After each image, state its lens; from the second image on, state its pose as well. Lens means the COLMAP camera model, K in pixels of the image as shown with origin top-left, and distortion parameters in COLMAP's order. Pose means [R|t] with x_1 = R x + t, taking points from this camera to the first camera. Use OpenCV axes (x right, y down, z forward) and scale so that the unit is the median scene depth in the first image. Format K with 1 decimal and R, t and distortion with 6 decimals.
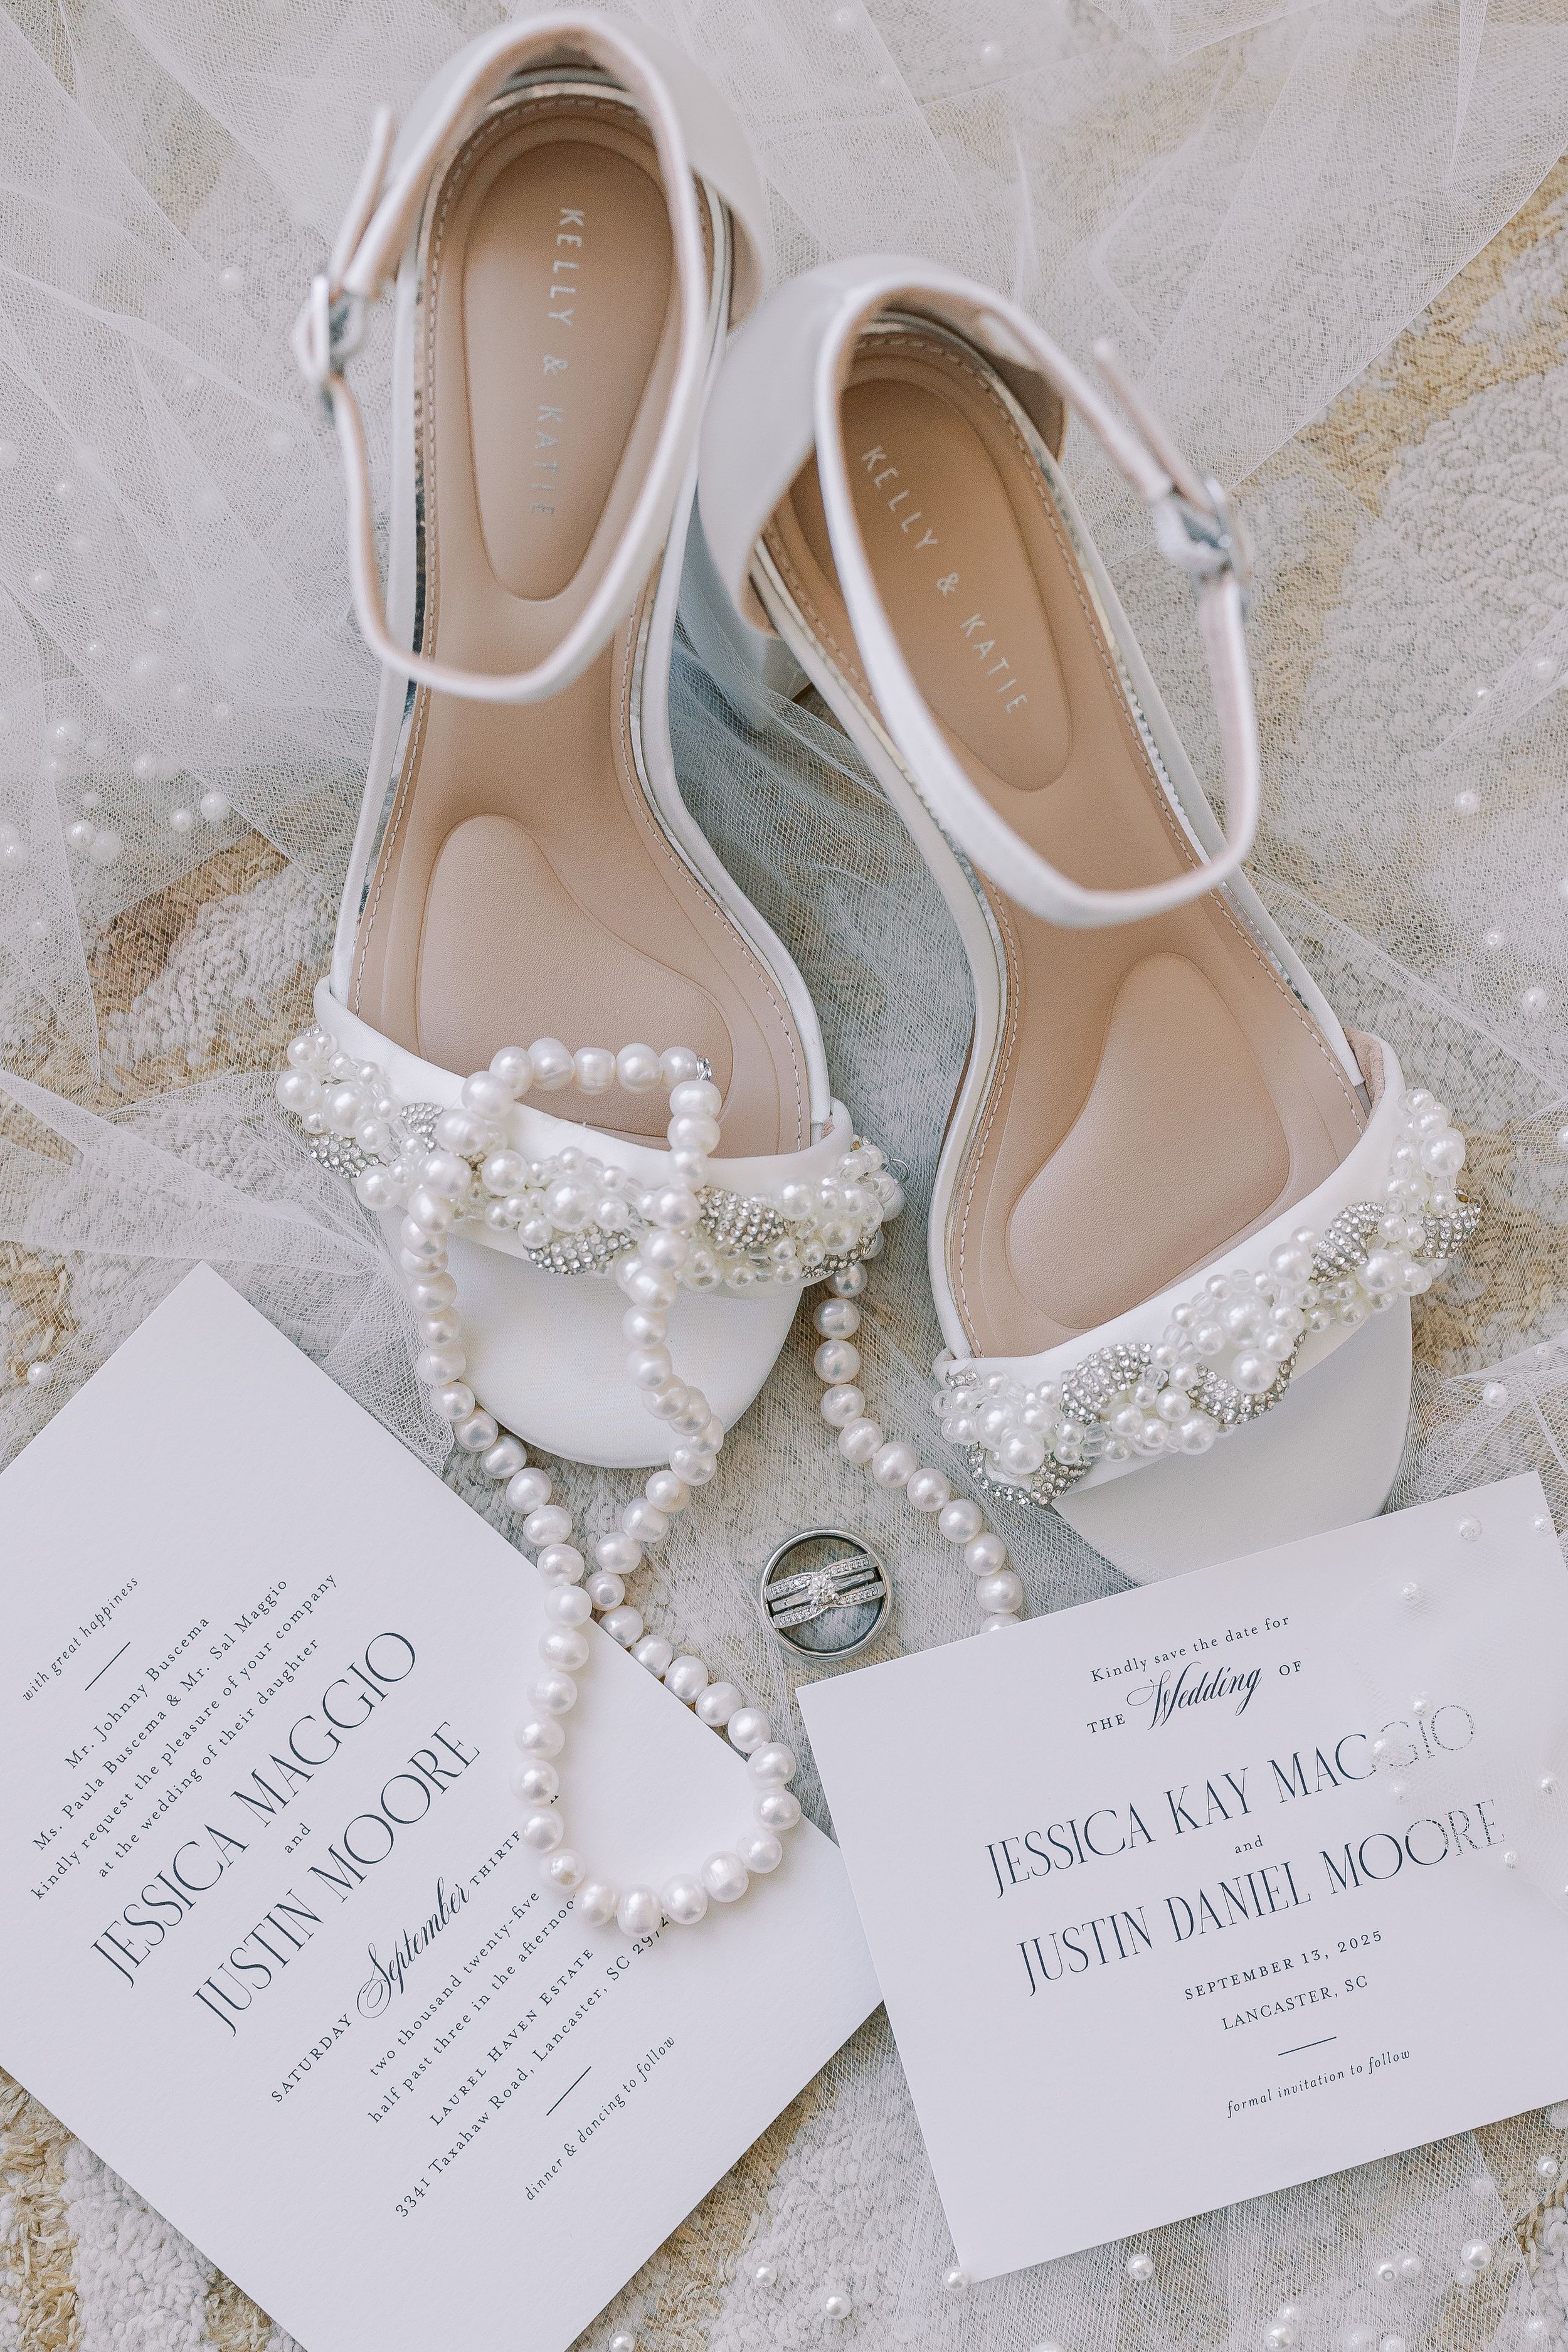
lens RADIAL K [[3775.7, 0, 784.0], [0, 3775.7, 1176.0], [0, 0, 1]] dist [0.203095, -1.359319]
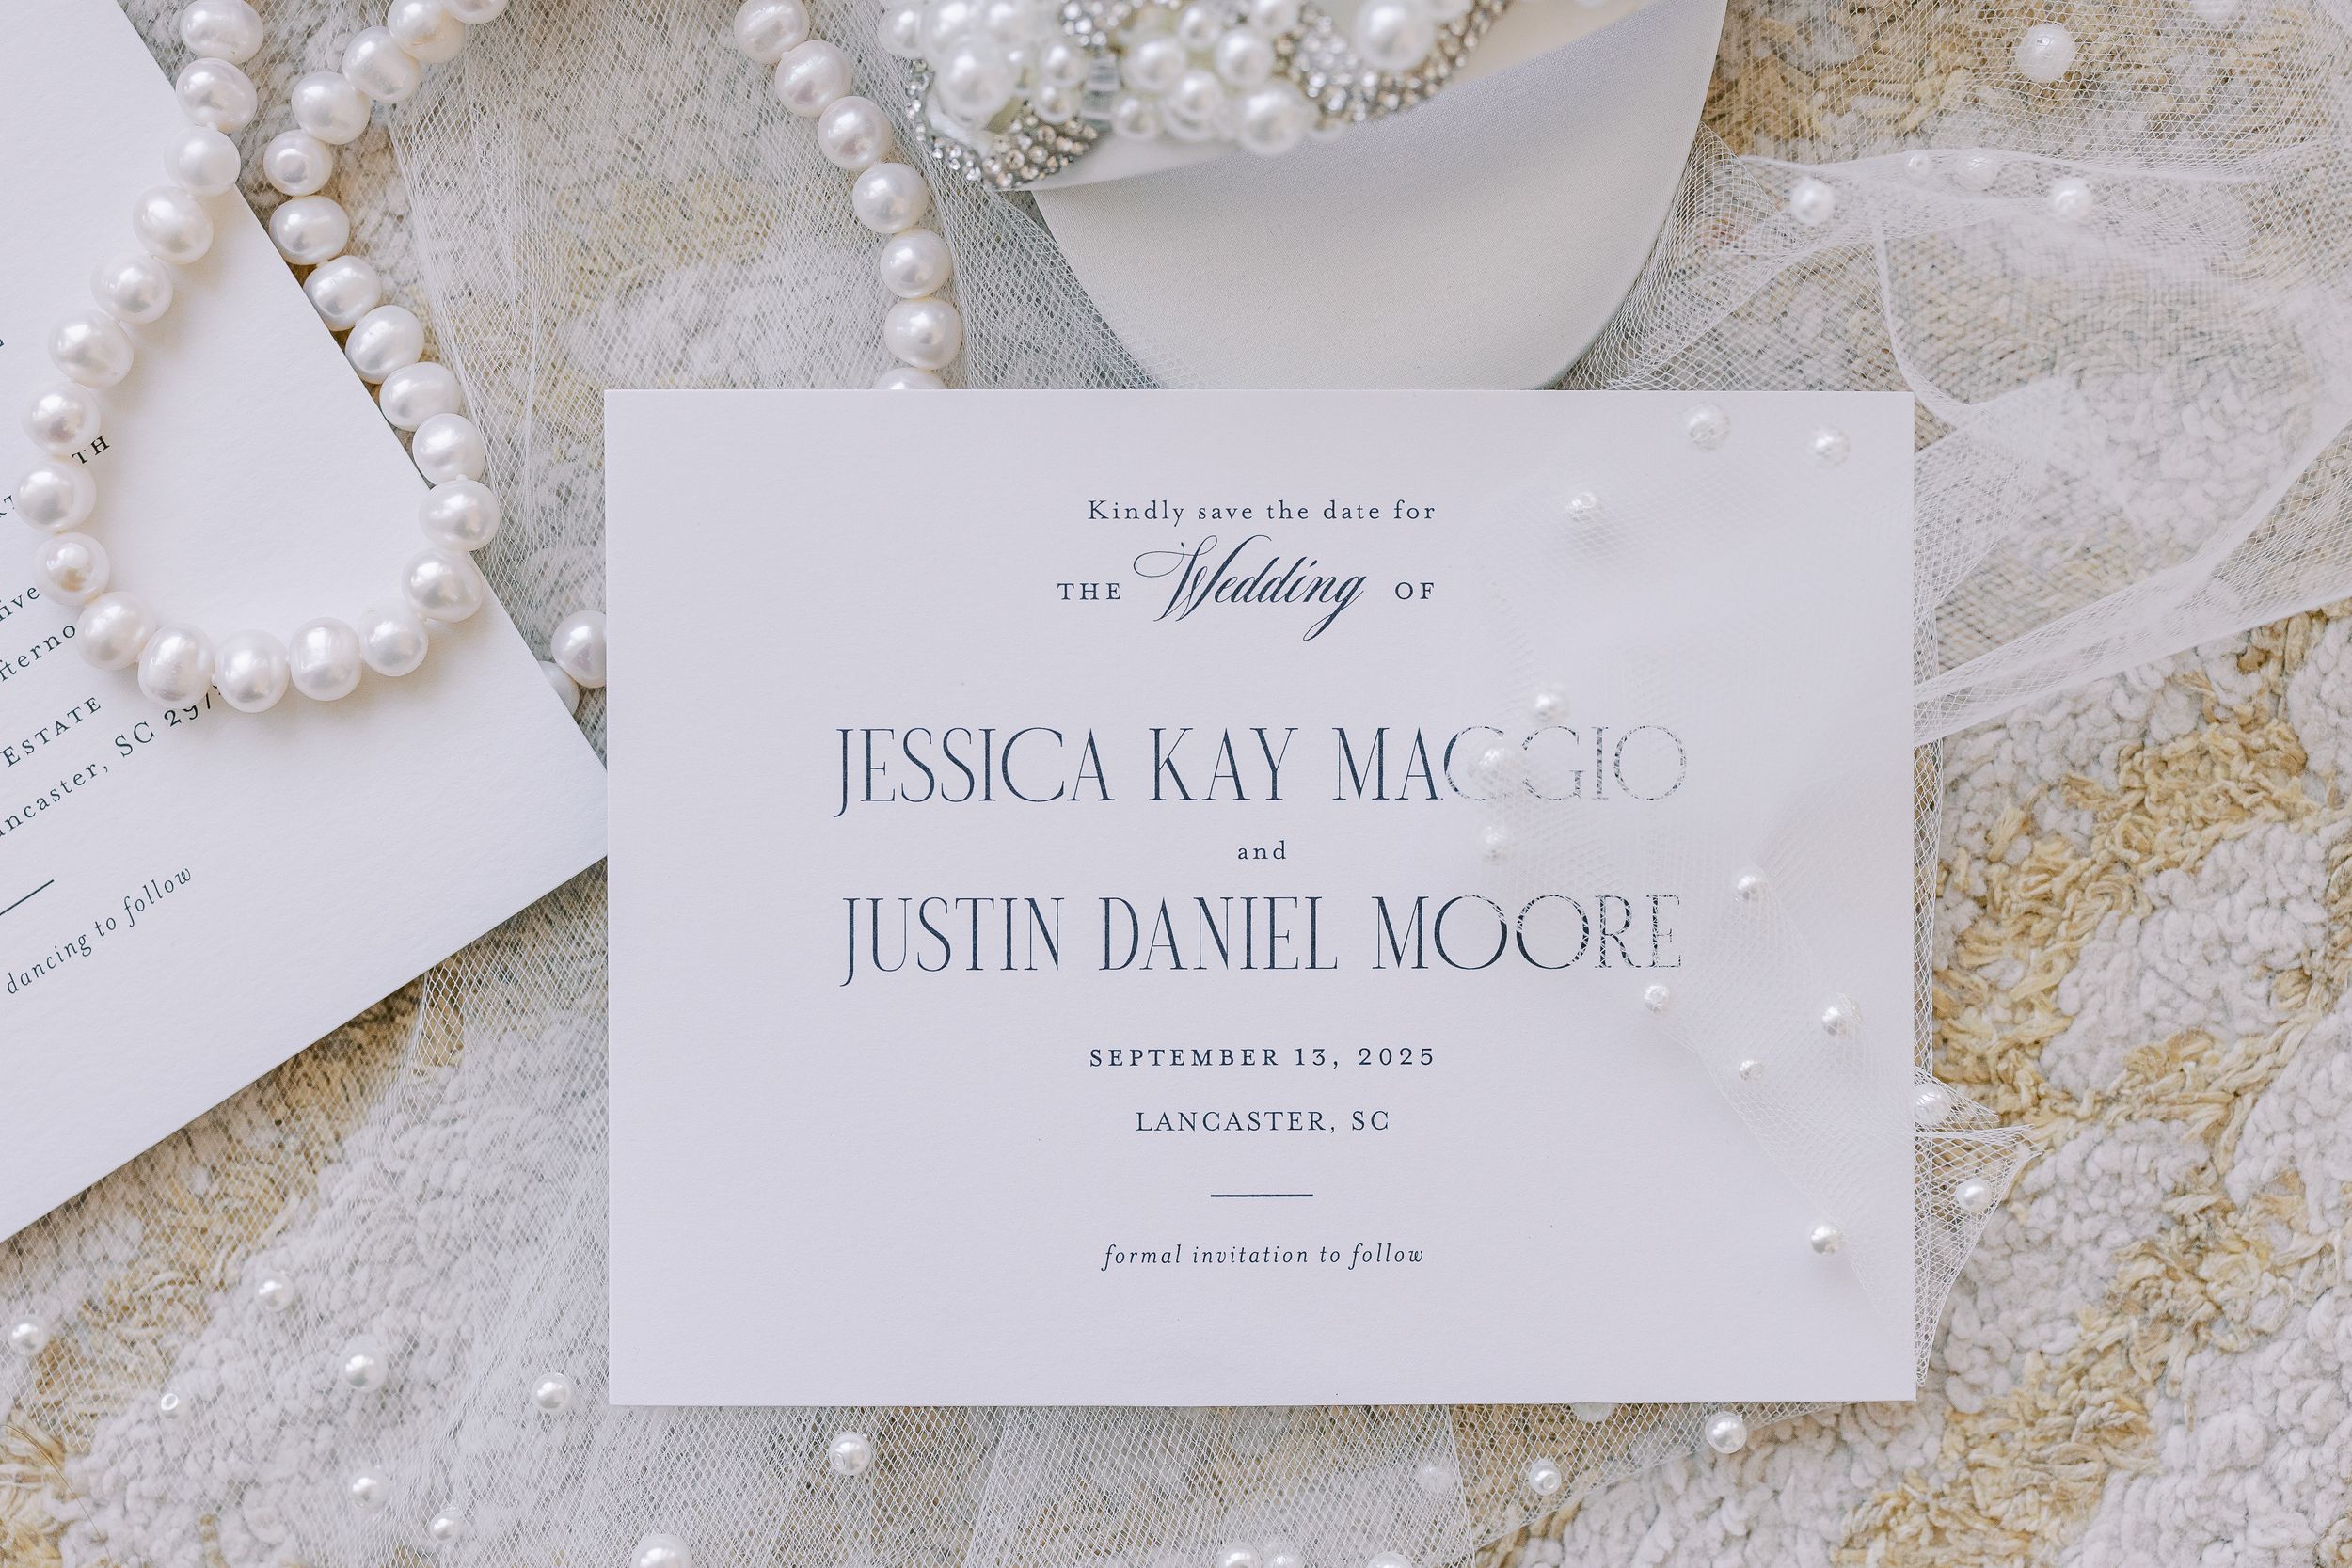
lens RADIAL K [[3775.4, 0, 1176.0], [0, 3775.4, 784.0], [0, 0, 1]] dist [0.203095, -1.359319]
pose [[0.963609, 0.261804, -0.054009, 0.147382], [-0.251804, 0.956795, 0.145388, 0.081923], [0.089739, -0.126497, 0.987899, 0.408279]]
